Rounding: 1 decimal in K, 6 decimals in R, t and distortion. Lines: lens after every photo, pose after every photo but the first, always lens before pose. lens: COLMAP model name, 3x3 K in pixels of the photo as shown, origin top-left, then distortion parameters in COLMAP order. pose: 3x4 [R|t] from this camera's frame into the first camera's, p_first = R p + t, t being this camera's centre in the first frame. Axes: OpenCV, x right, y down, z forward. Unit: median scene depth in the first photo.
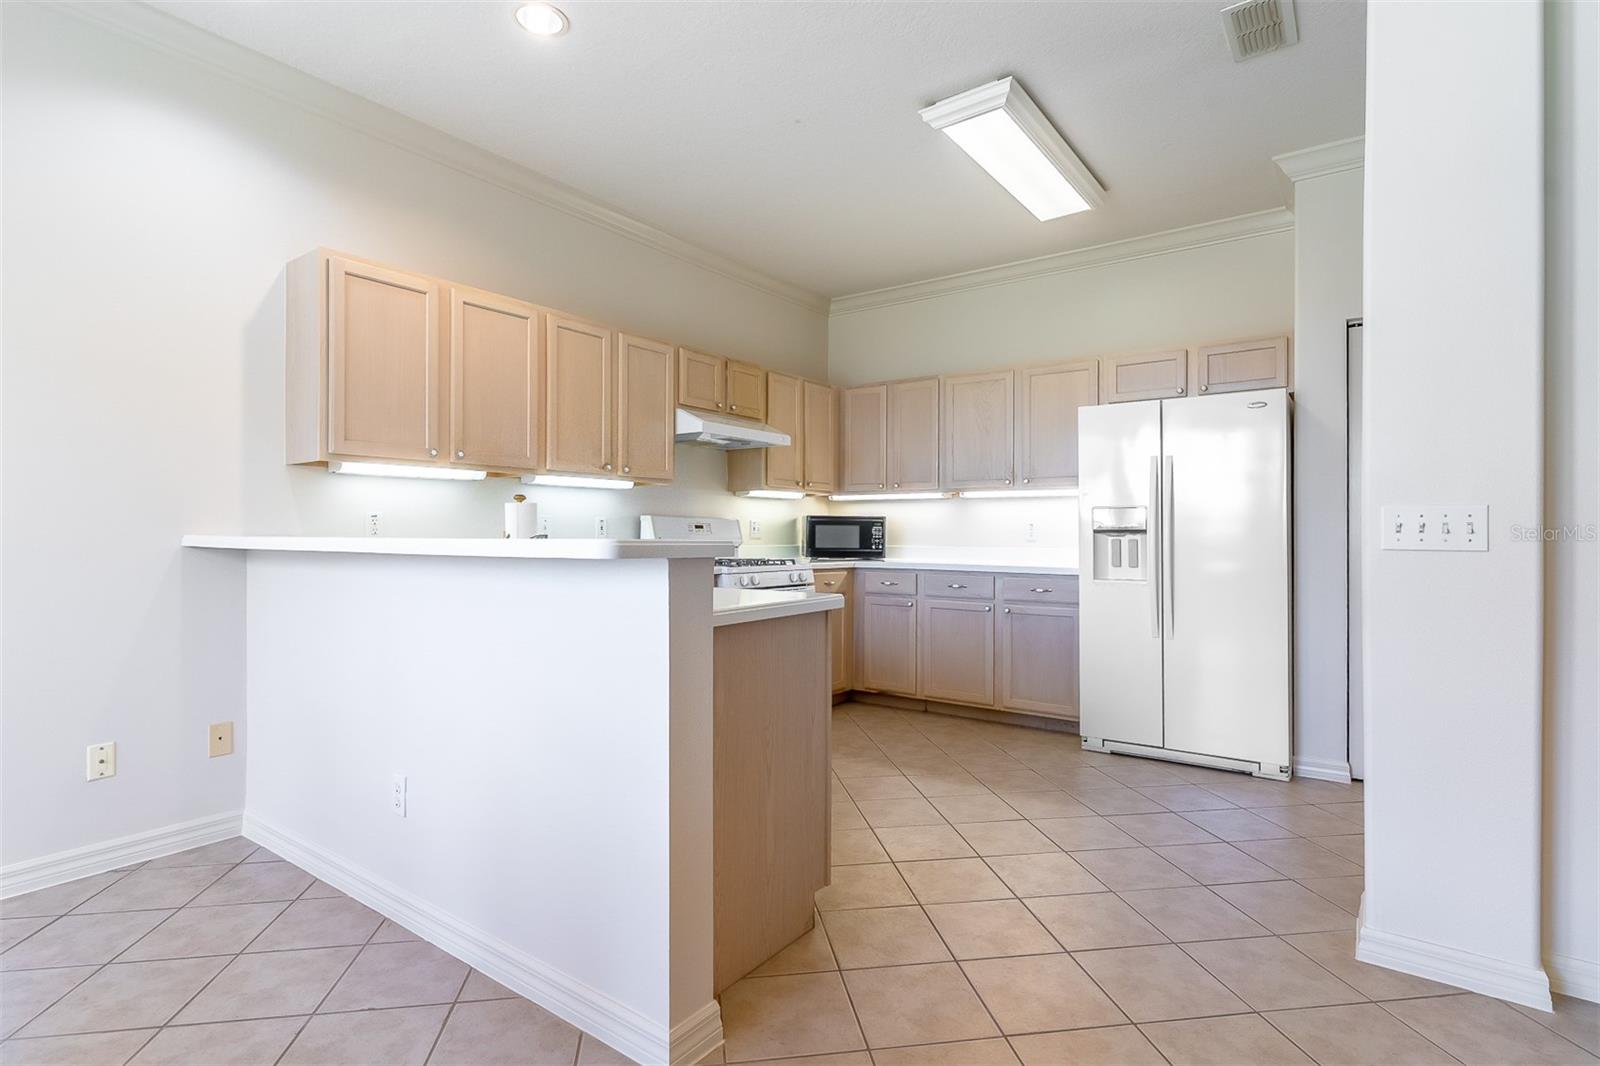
lens RADIAL K [[783.4, 0, 811.7], [0, 783.4, 530.0], [0, 0, 1]] dist [0.004588, 0.001898]
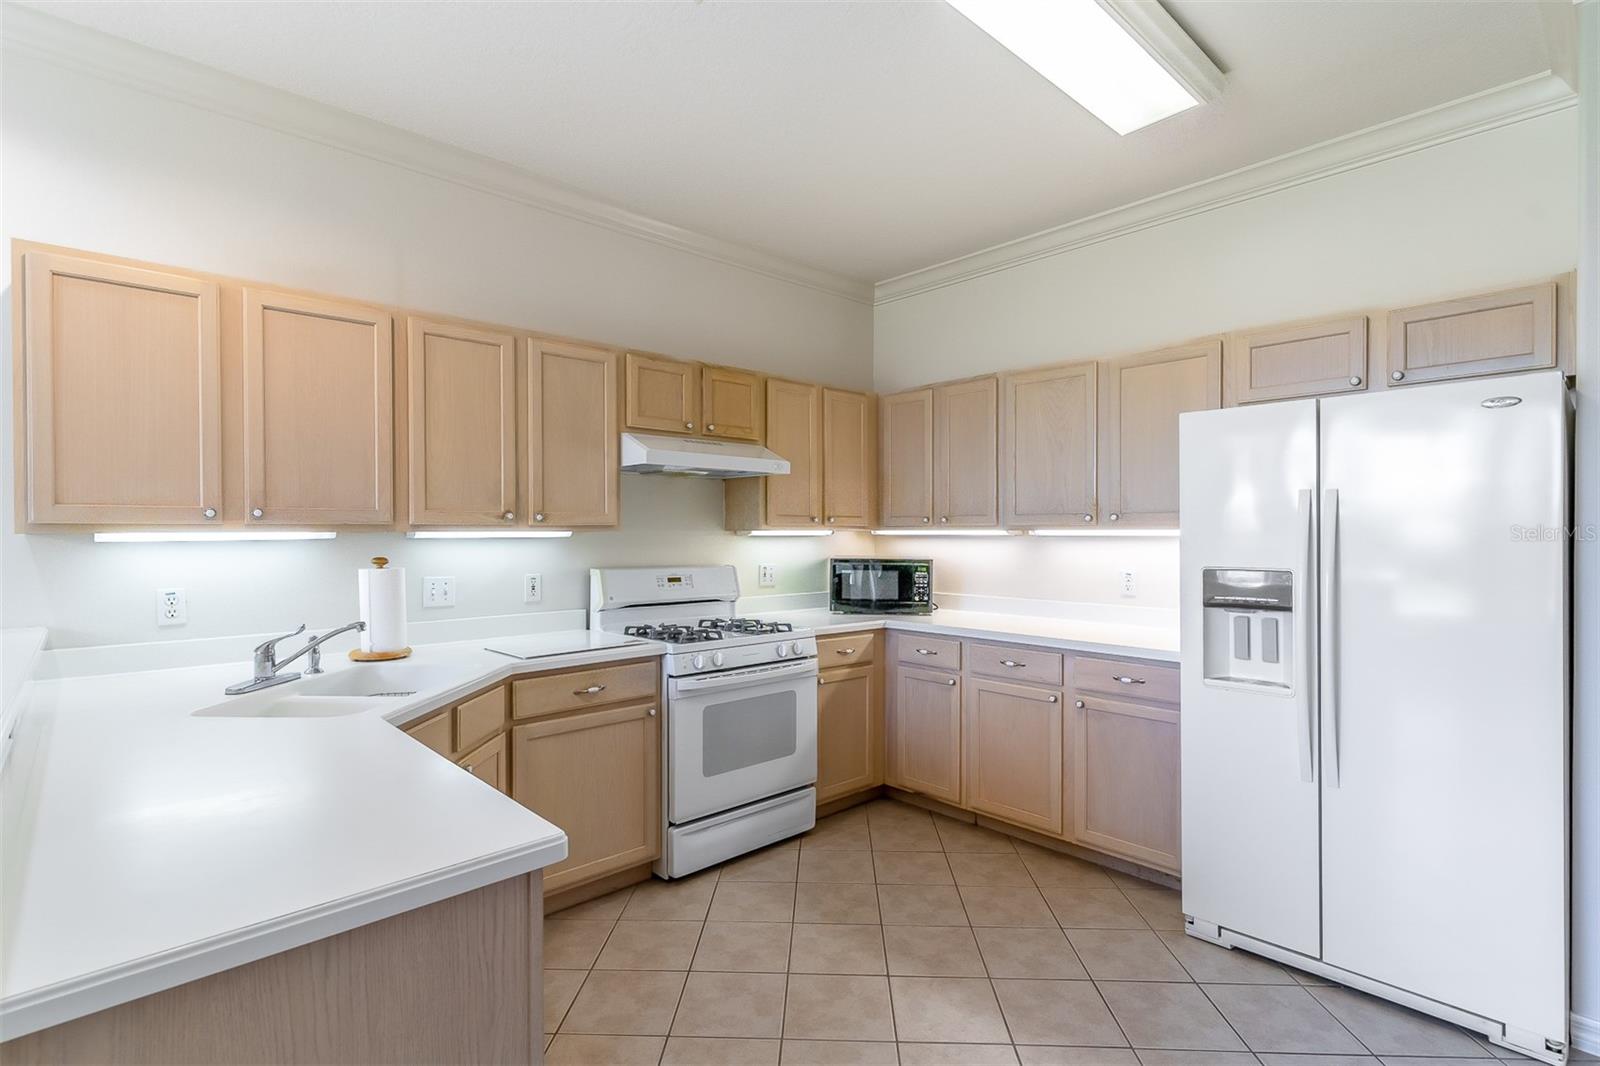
lens RADIAL K [[783.4, 0, 802.0], [0, 783.4, 539.6], [0, 0, 1]] dist [0.004588, 0.001898]
pose [[0.980603, -0.003026, -0.195979, 0.152932], [0.005486, 0.999913, 0.012008, -0.059147], [0.195926, -0.012851, 0.980534, 0.283618]]
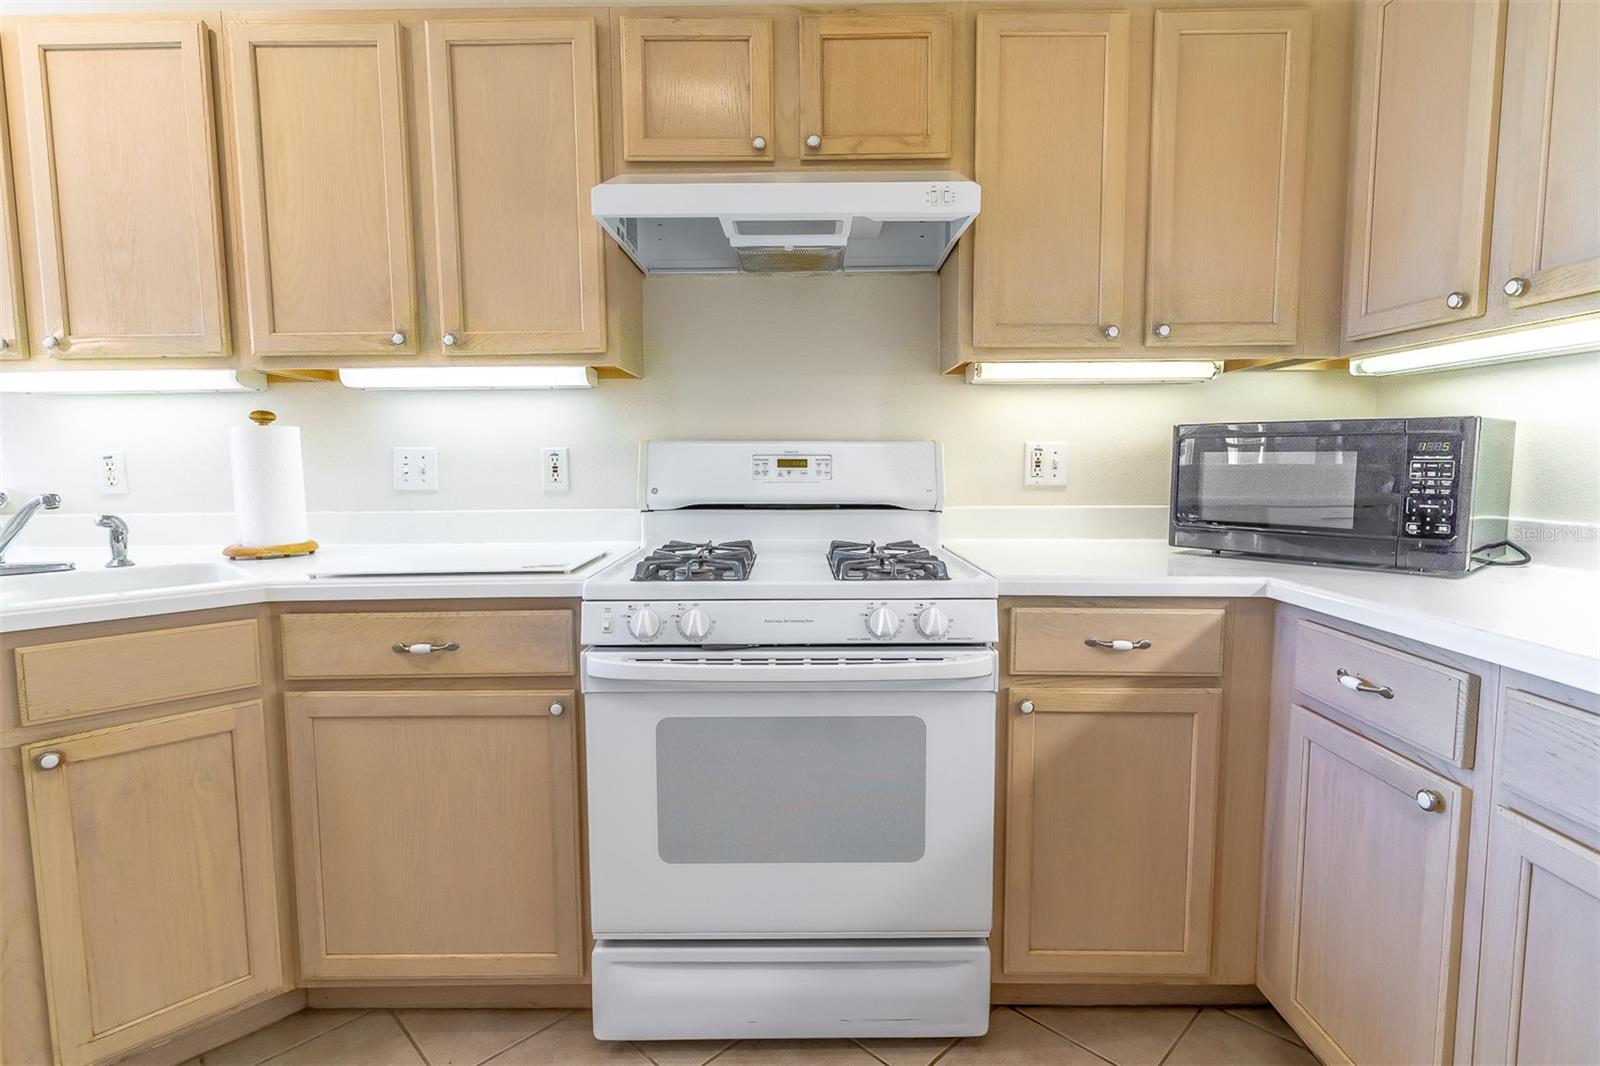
lens RADIAL K [[783.4, 0, 802.7], [0, 783.4, 529.3], [0, 0, 1]] dist [0.004588, 0.001898]
pose [[0.578922, 0.066874, -0.812636, 0.231499], [0.012580, 0.995780, 0.090907, -0.007880], [0.815286, -0.062852, 0.575638, 0.842506]]
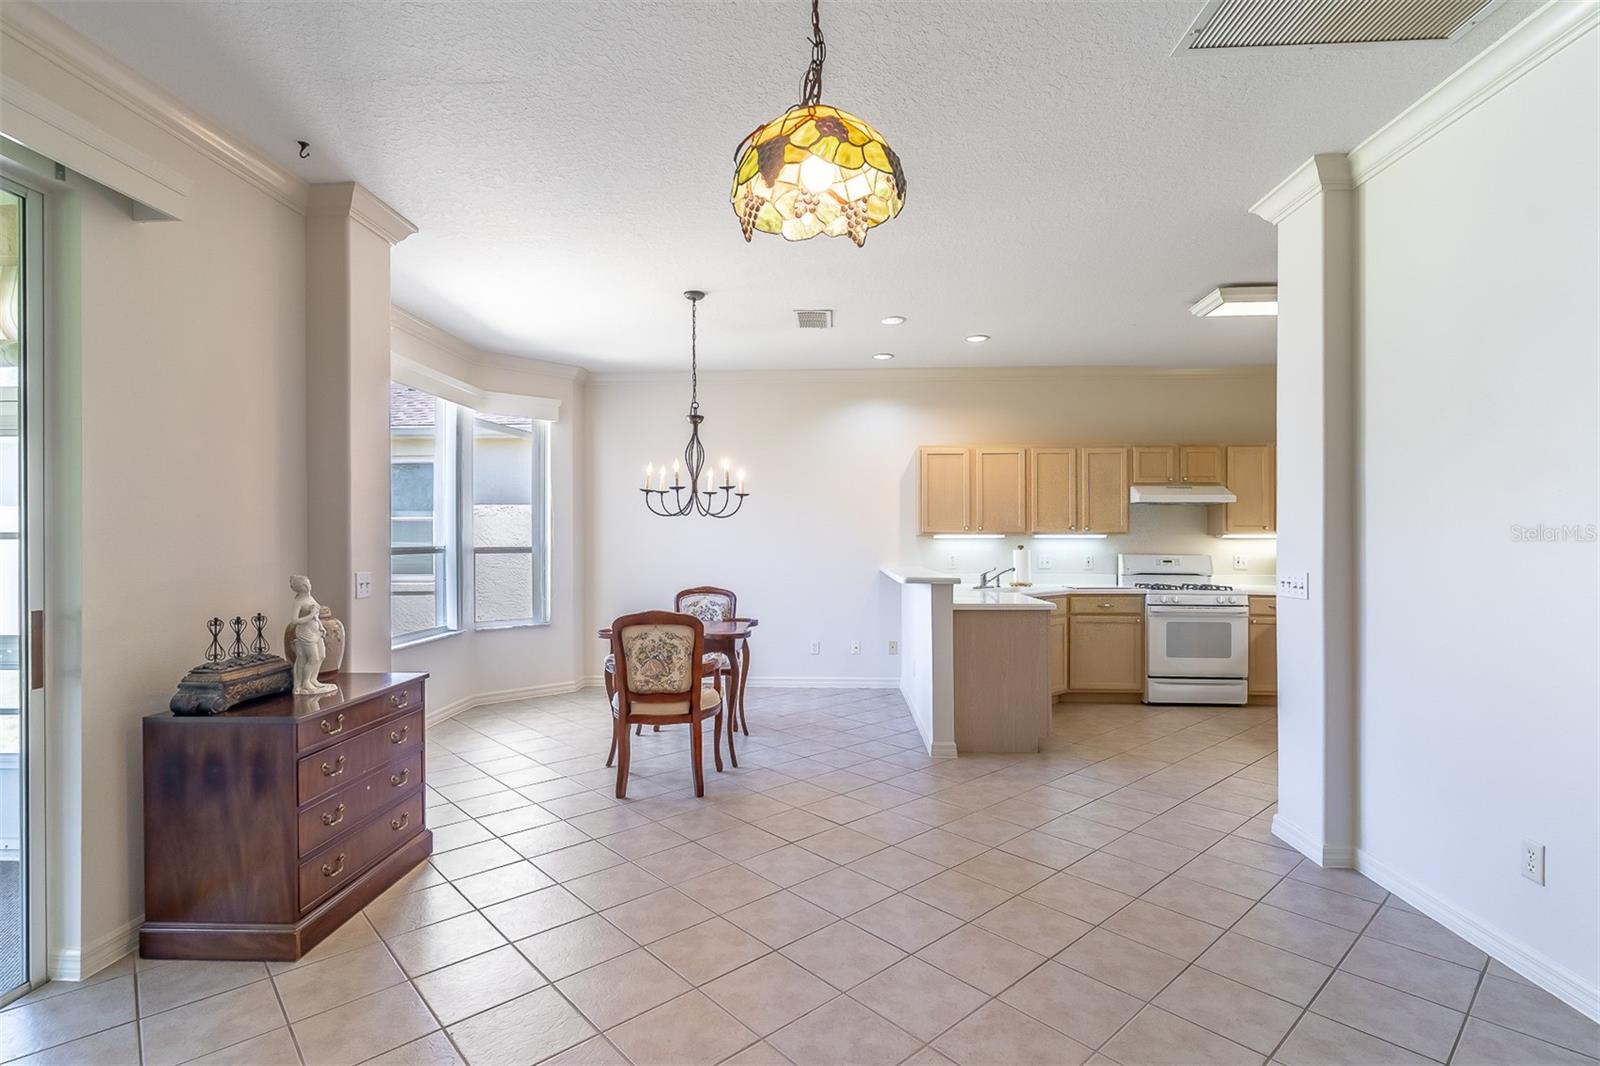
lens RADIAL K [[783.4, 0, 805.9], [0, 783.4, 535.7], [0, 0, 1]] dist [0.004588, 0.001898]
pose [[0.552560, -0.008461, -0.833430, 0.774298], [0.003231, 0.999963, -0.008010, -0.046583], [0.833467, 0.001733, 0.552567, -0.397532]]
